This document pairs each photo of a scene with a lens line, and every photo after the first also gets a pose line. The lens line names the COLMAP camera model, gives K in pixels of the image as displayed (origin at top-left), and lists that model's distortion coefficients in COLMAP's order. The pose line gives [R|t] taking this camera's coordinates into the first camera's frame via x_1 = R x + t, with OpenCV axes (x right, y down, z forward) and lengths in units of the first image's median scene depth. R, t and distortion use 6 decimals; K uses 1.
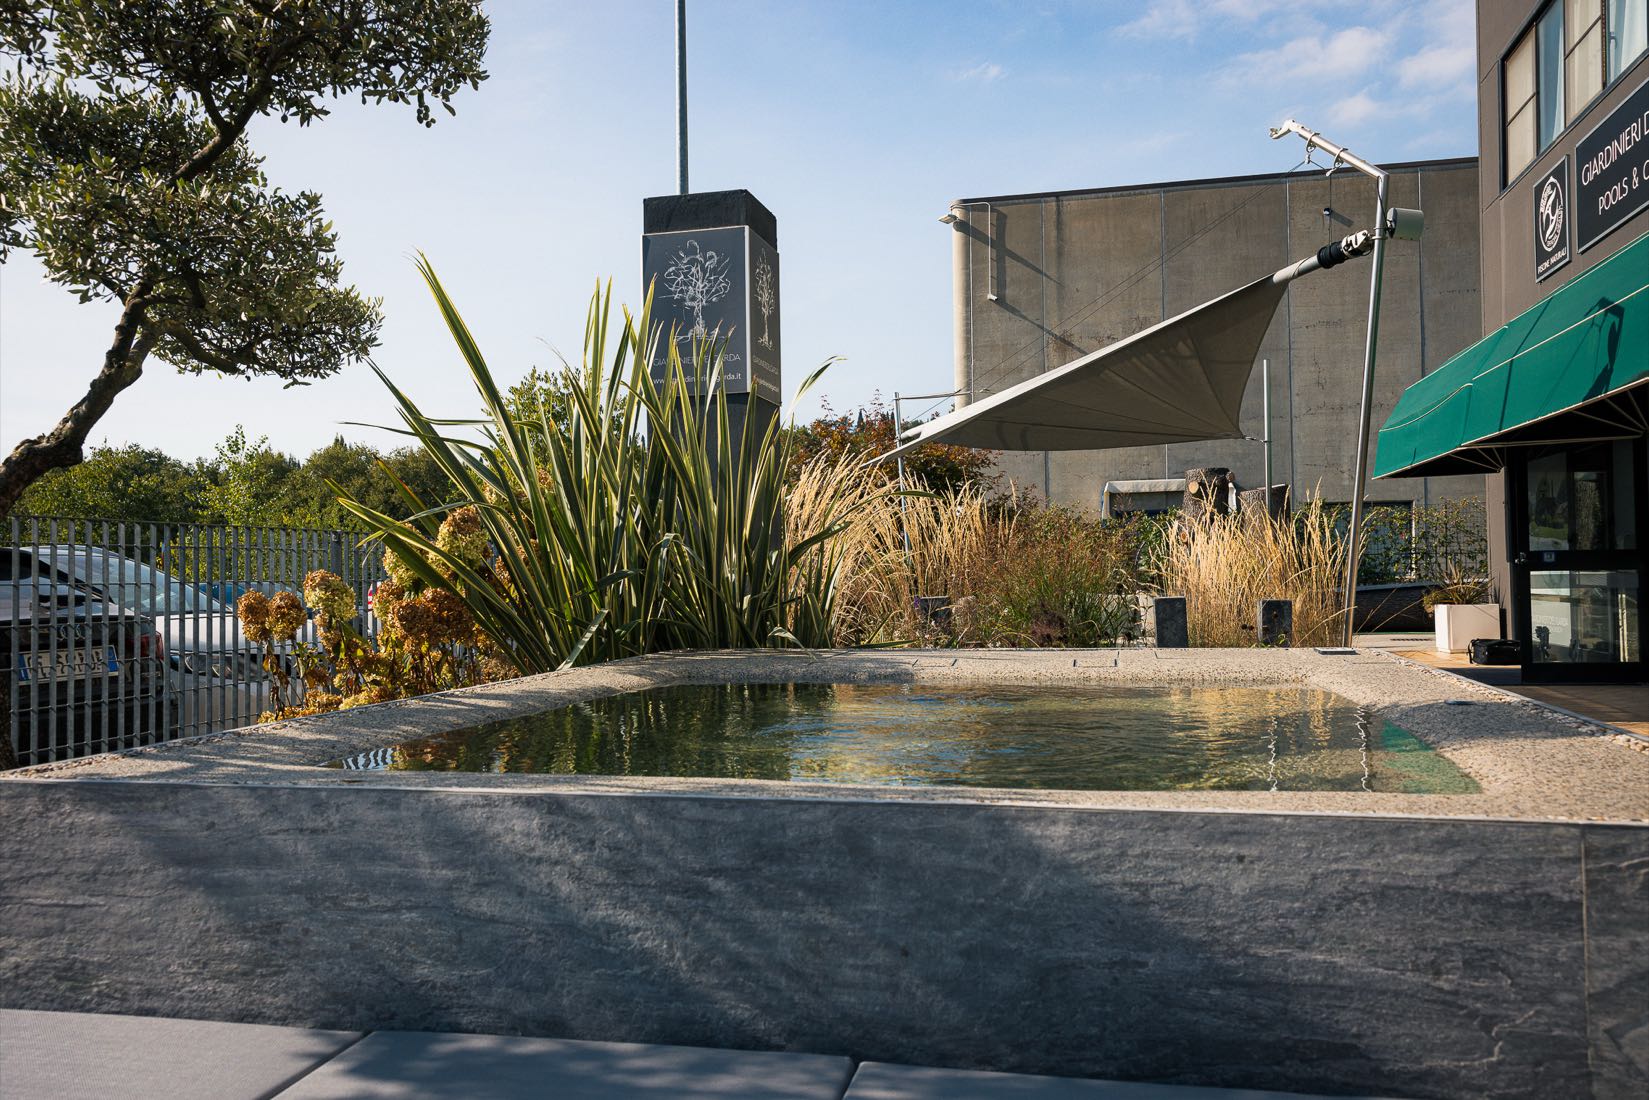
lens RADIAL K [[1296.3, 0, 841.0], [0, 1296.3, 552.0], [0, 0, 1]] dist [0.007878, -0.000506]
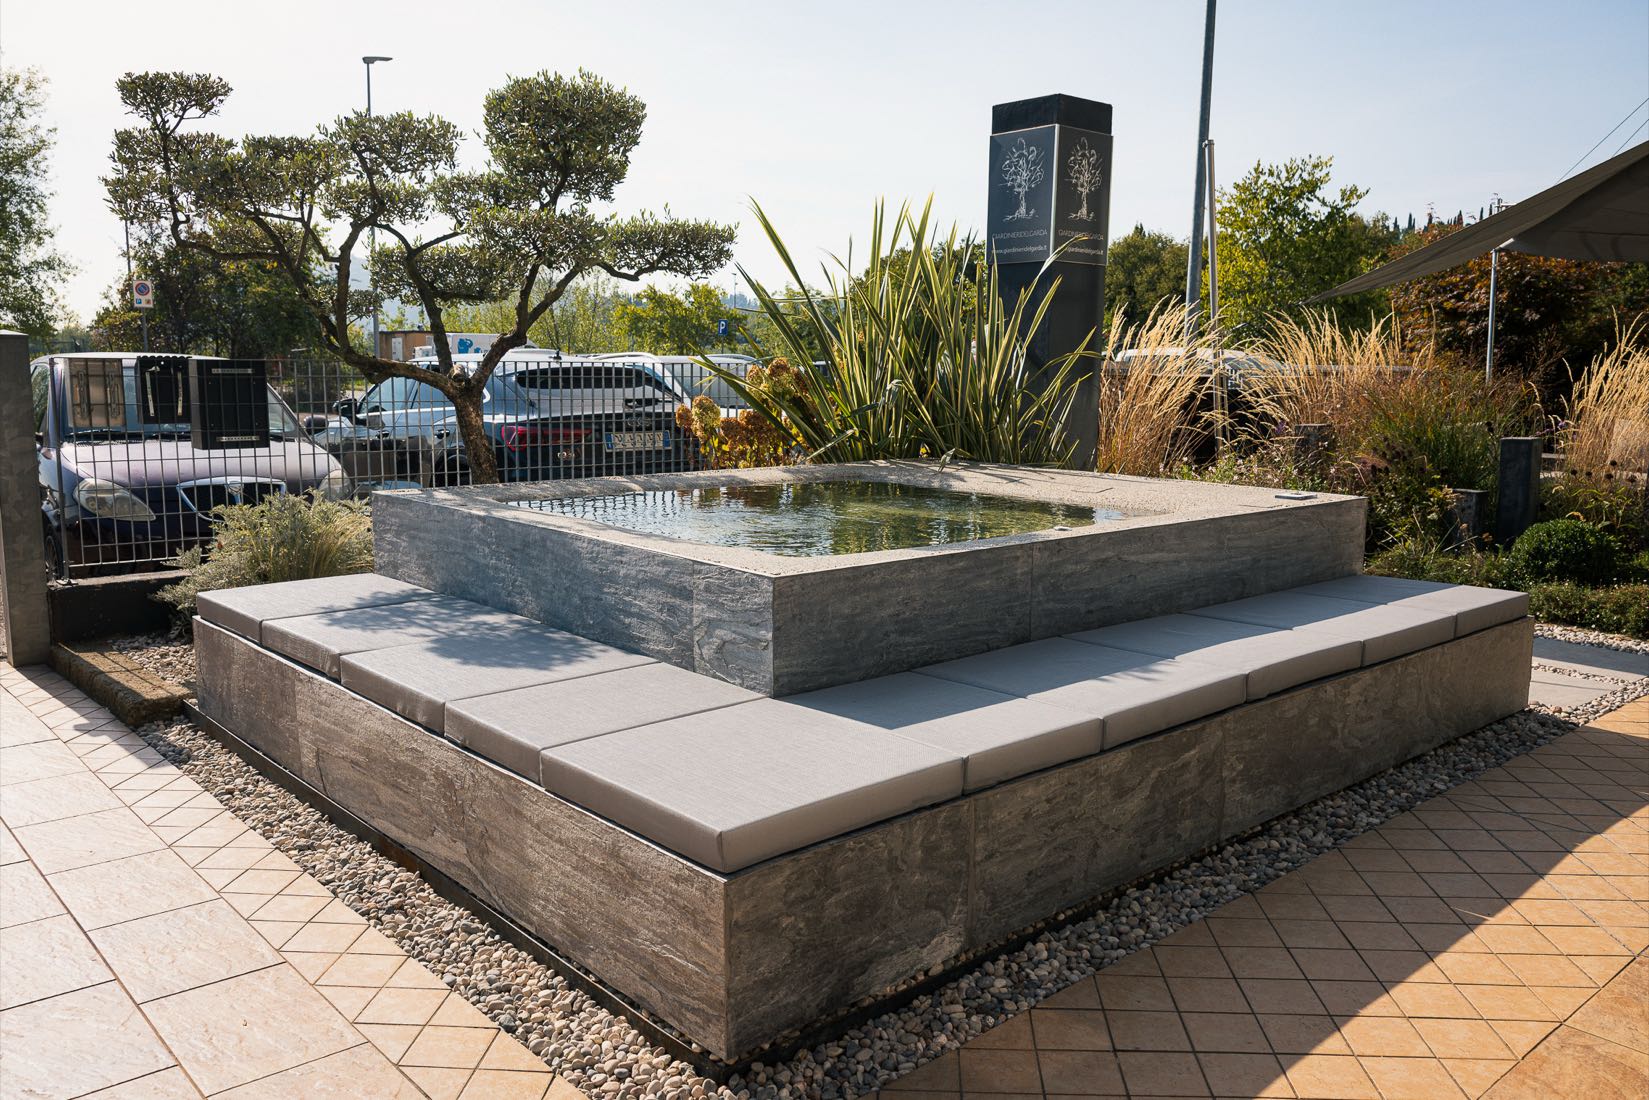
lens RADIAL K [[1296.3, 0, 841.0], [0, 1296.3, 552.0], [0, 0, 1]] dist [0.007878, -0.000506]
pose [[0.815459, 0.111011, -0.568070, 0.511032], [-0.015059, 0.985173, 0.170903, -0.054211], [0.578619, -0.130810, 0.805040, -0.185972]]
